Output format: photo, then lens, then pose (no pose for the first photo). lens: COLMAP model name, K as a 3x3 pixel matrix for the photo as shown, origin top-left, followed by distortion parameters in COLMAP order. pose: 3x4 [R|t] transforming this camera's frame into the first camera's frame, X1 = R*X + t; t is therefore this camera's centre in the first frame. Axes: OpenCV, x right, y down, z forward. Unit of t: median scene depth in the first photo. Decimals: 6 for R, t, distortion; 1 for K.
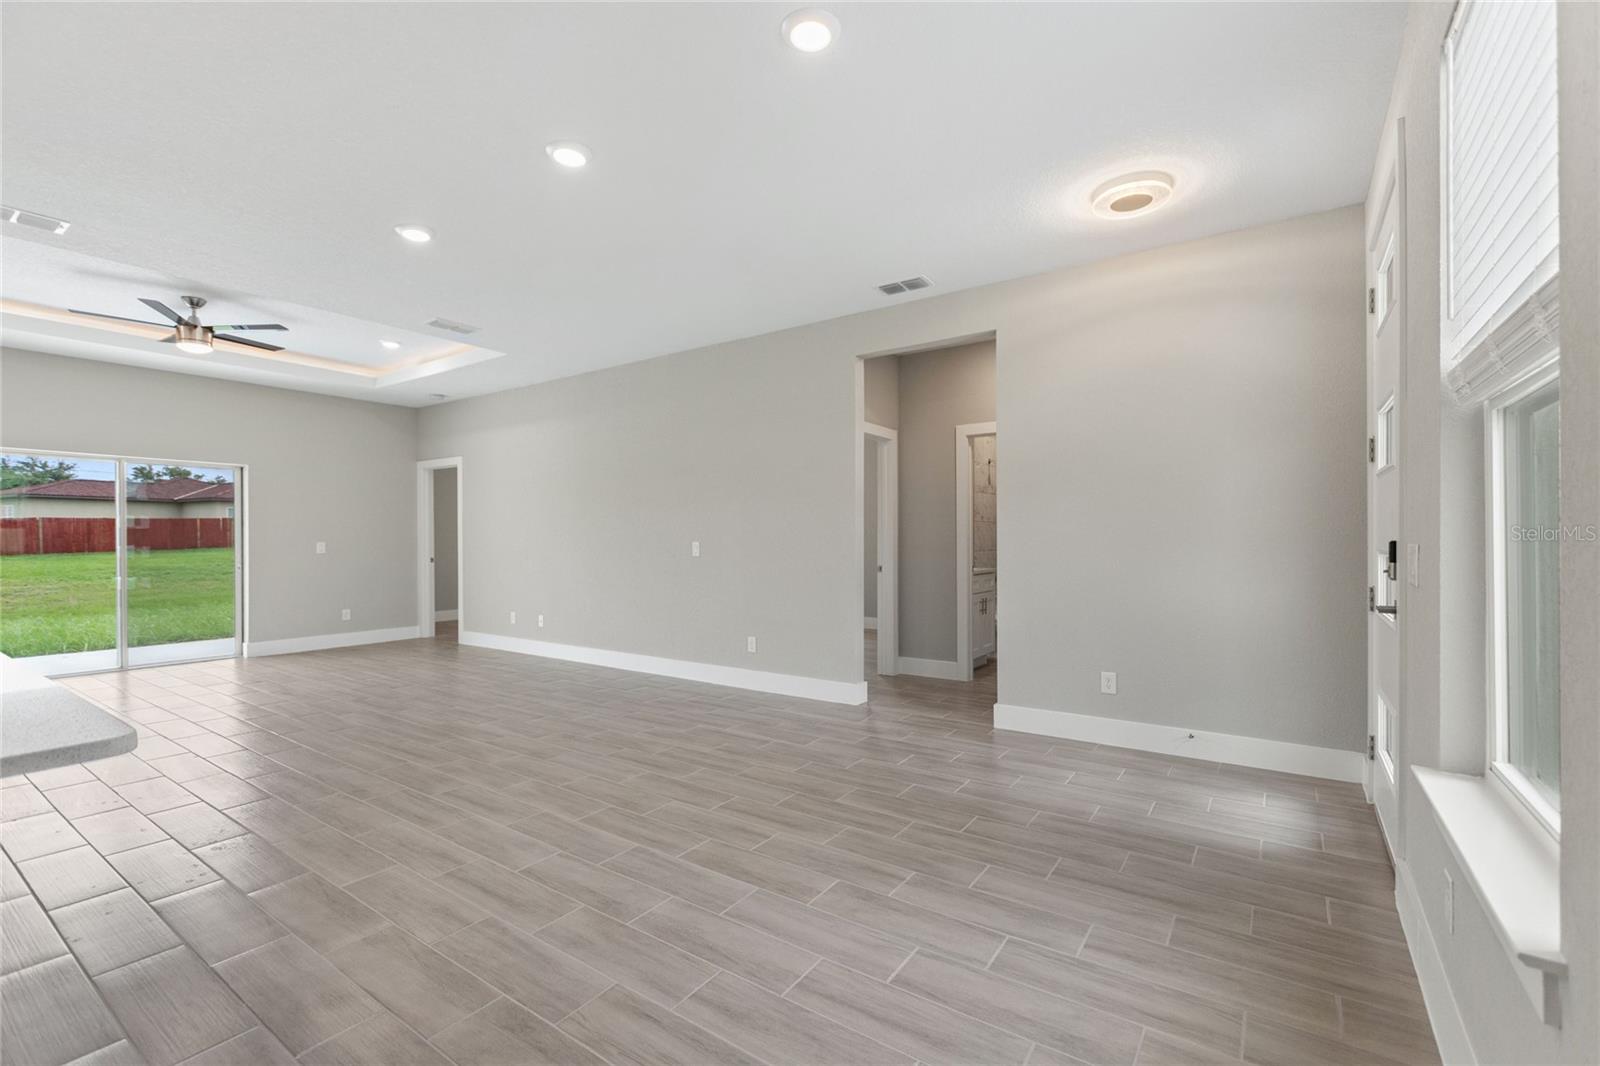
lens RADIAL K [[691.5, 0, 803.2], [0, 691.5, 542.3], [0, 0, 1]] dist [0.003286, -0.000595]
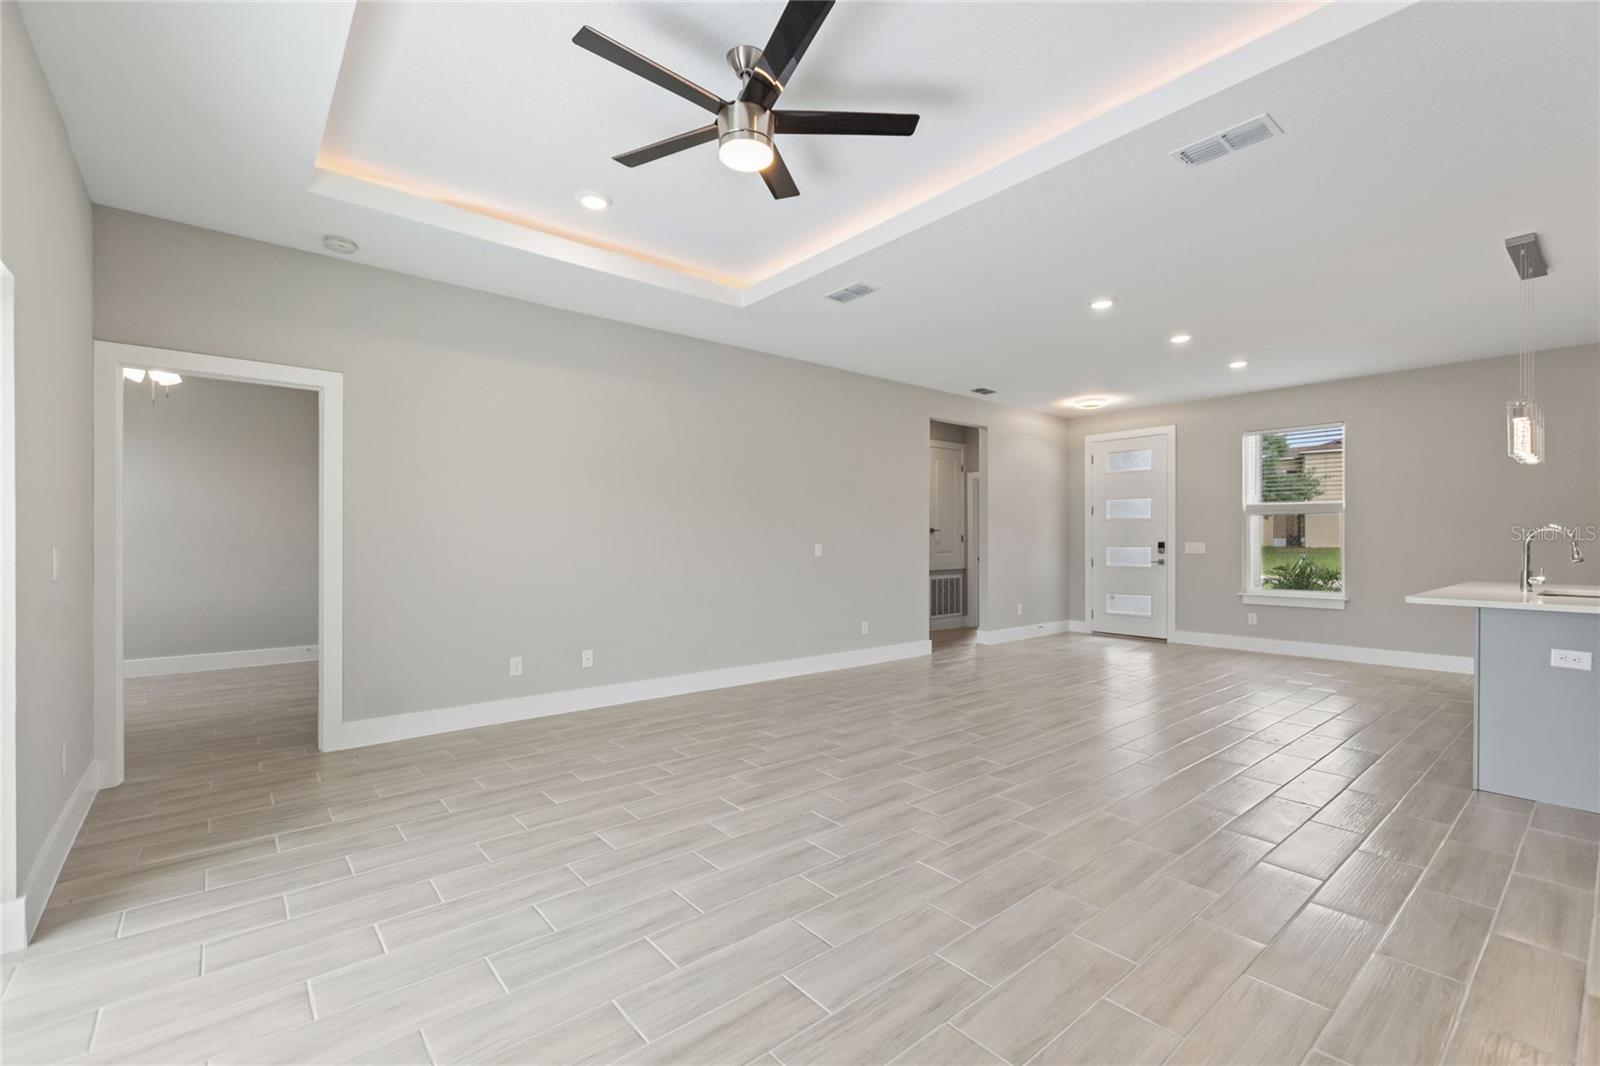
lens RADIAL K [[691.5, 0, 809.6], [0, 691.5, 535.5], [0, 0, 1]] dist [0.003286, -0.000595]
pose [[0.256558, 0.010854, 0.966468, -1.073338], [0.004006, 0.999916, -0.012293, 0.000277], [-0.966521, 0.007026, 0.256493, 0.657140]]
